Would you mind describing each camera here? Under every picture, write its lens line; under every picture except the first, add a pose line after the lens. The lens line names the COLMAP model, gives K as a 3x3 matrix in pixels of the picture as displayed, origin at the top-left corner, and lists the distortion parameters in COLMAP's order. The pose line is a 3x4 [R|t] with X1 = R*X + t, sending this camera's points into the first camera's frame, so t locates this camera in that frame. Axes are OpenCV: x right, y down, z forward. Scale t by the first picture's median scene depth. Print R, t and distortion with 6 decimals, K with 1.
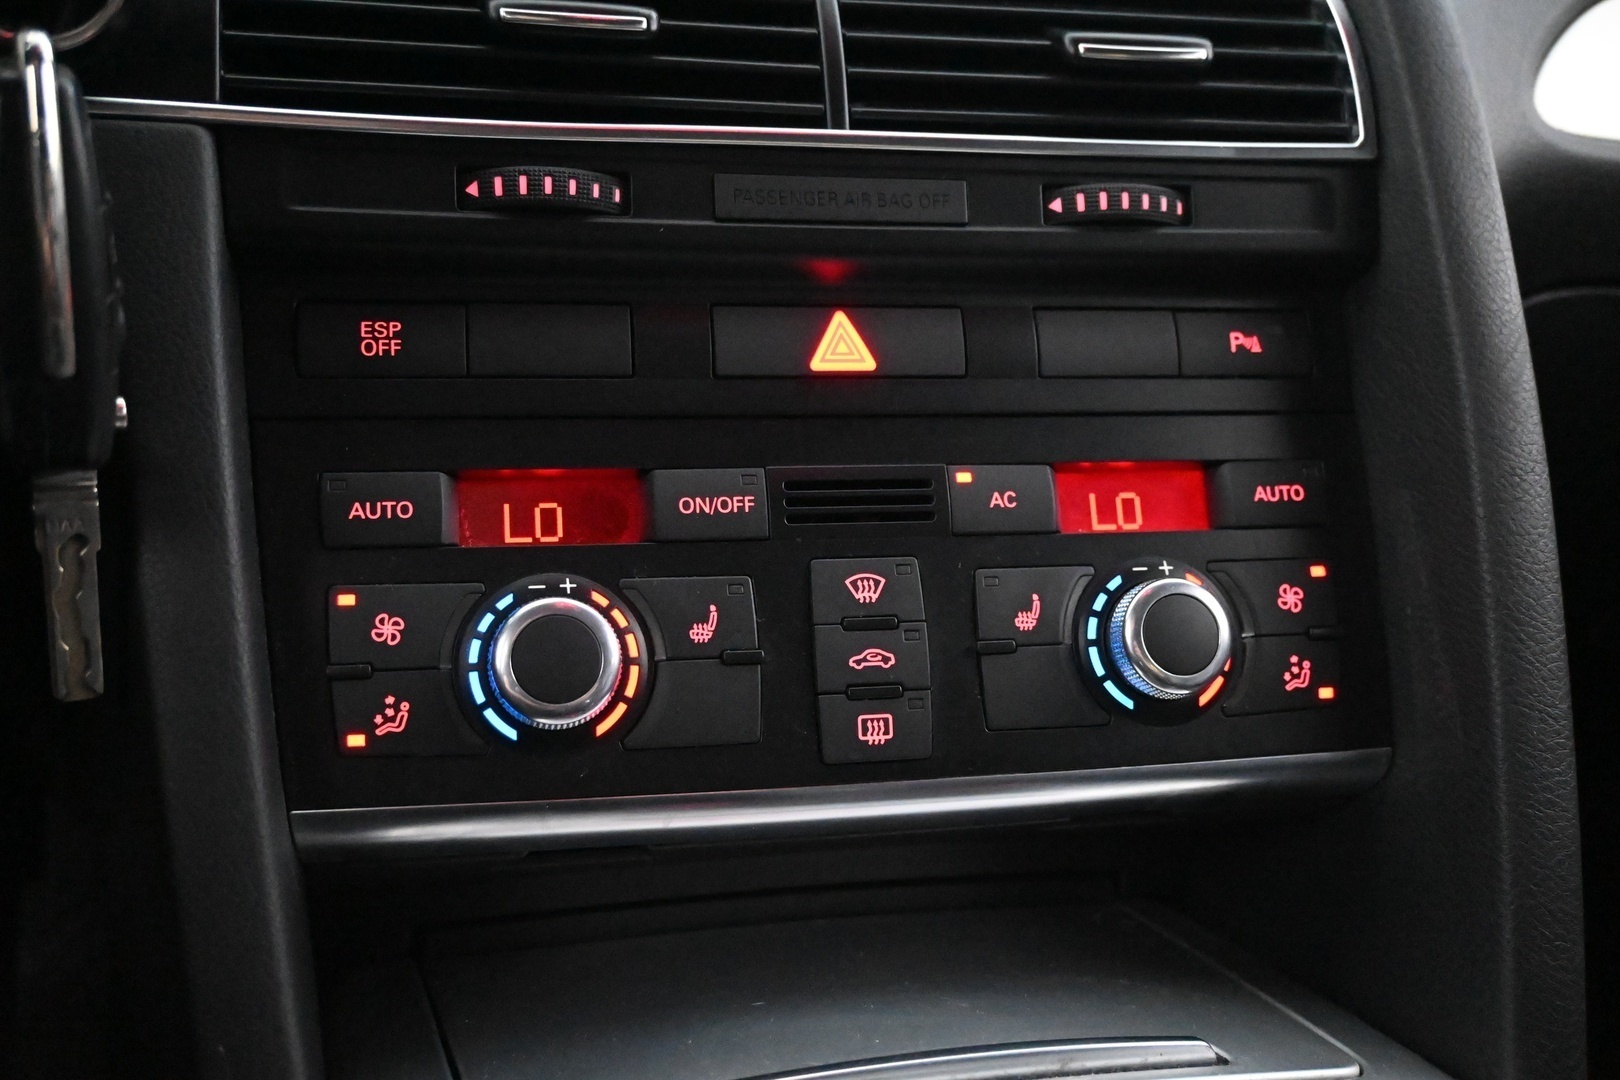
lens RADIAL K [[1474.8, 0, 812.3], [0, 1474.8, 542.7], [0, 0, 1]] dist [0.001624, 0.000000]
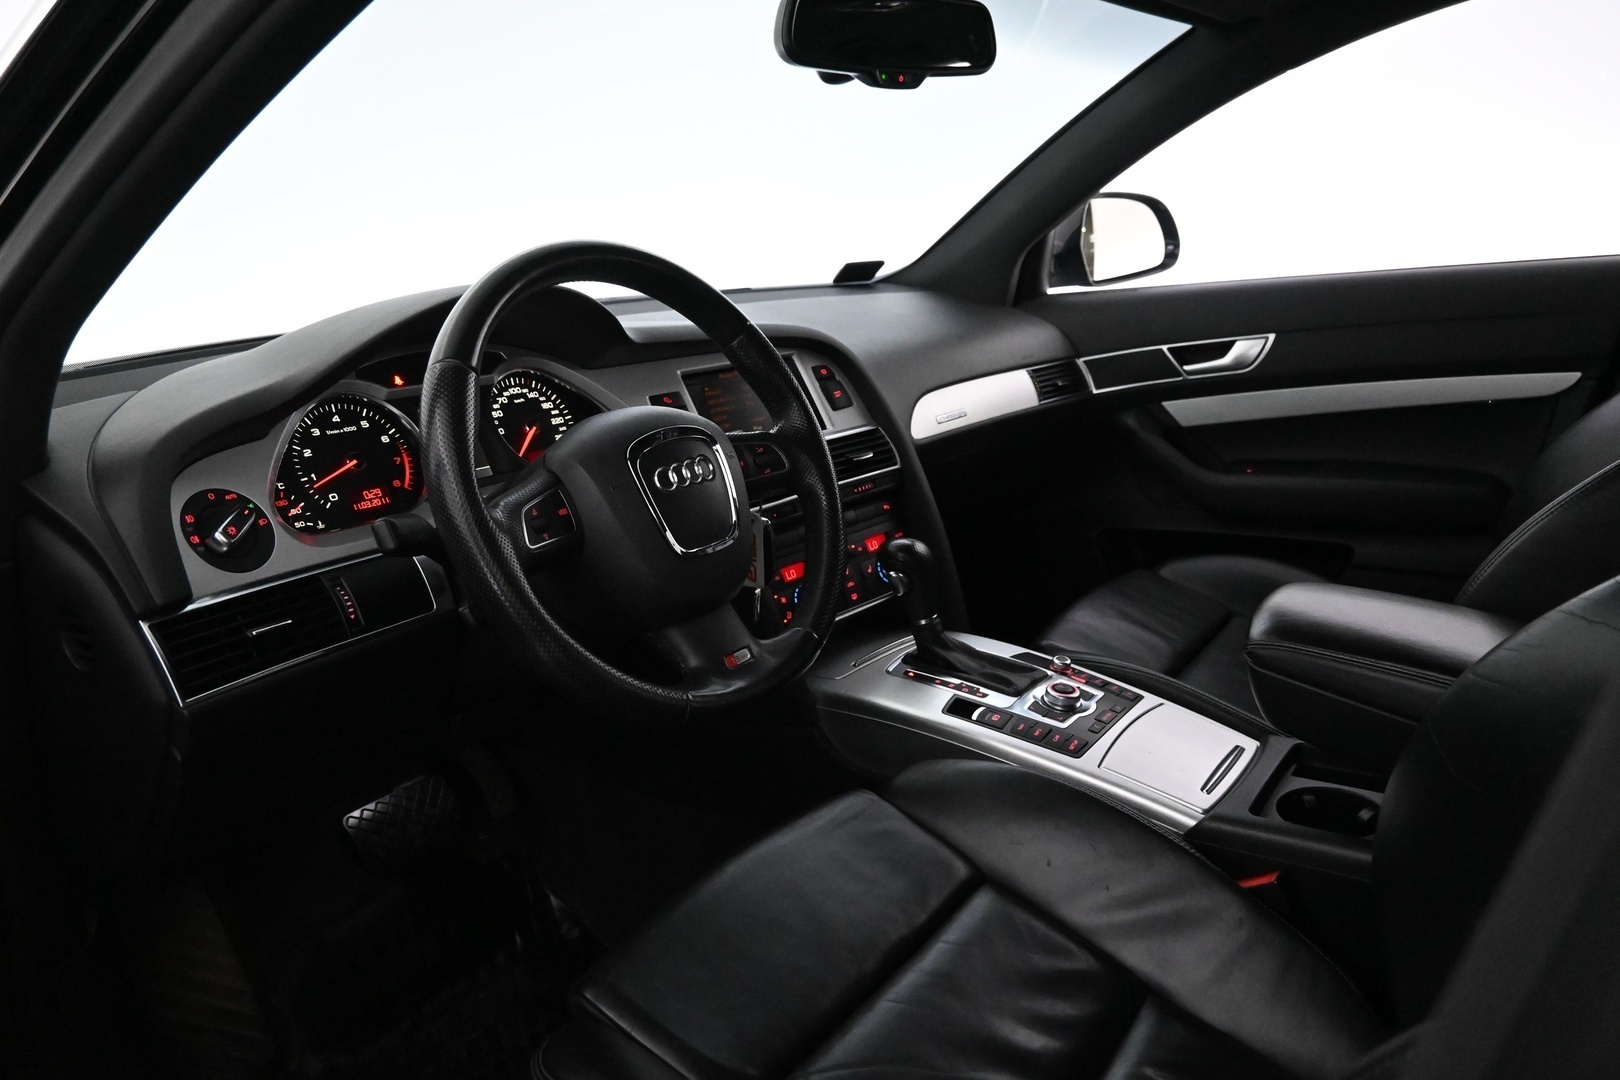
lens RADIAL K [[1102.7, 0, 811.5], [0, 1102.7, 550.2], [0, 0, 1]] dist [0.004086, -0.005455]
pose [[0.848373, -0.226556, 0.478473, -1.901650], [0.191048, 0.973919, 0.122405, -0.540051], [-0.493725, -0.012434, 0.869529, -2.326814]]
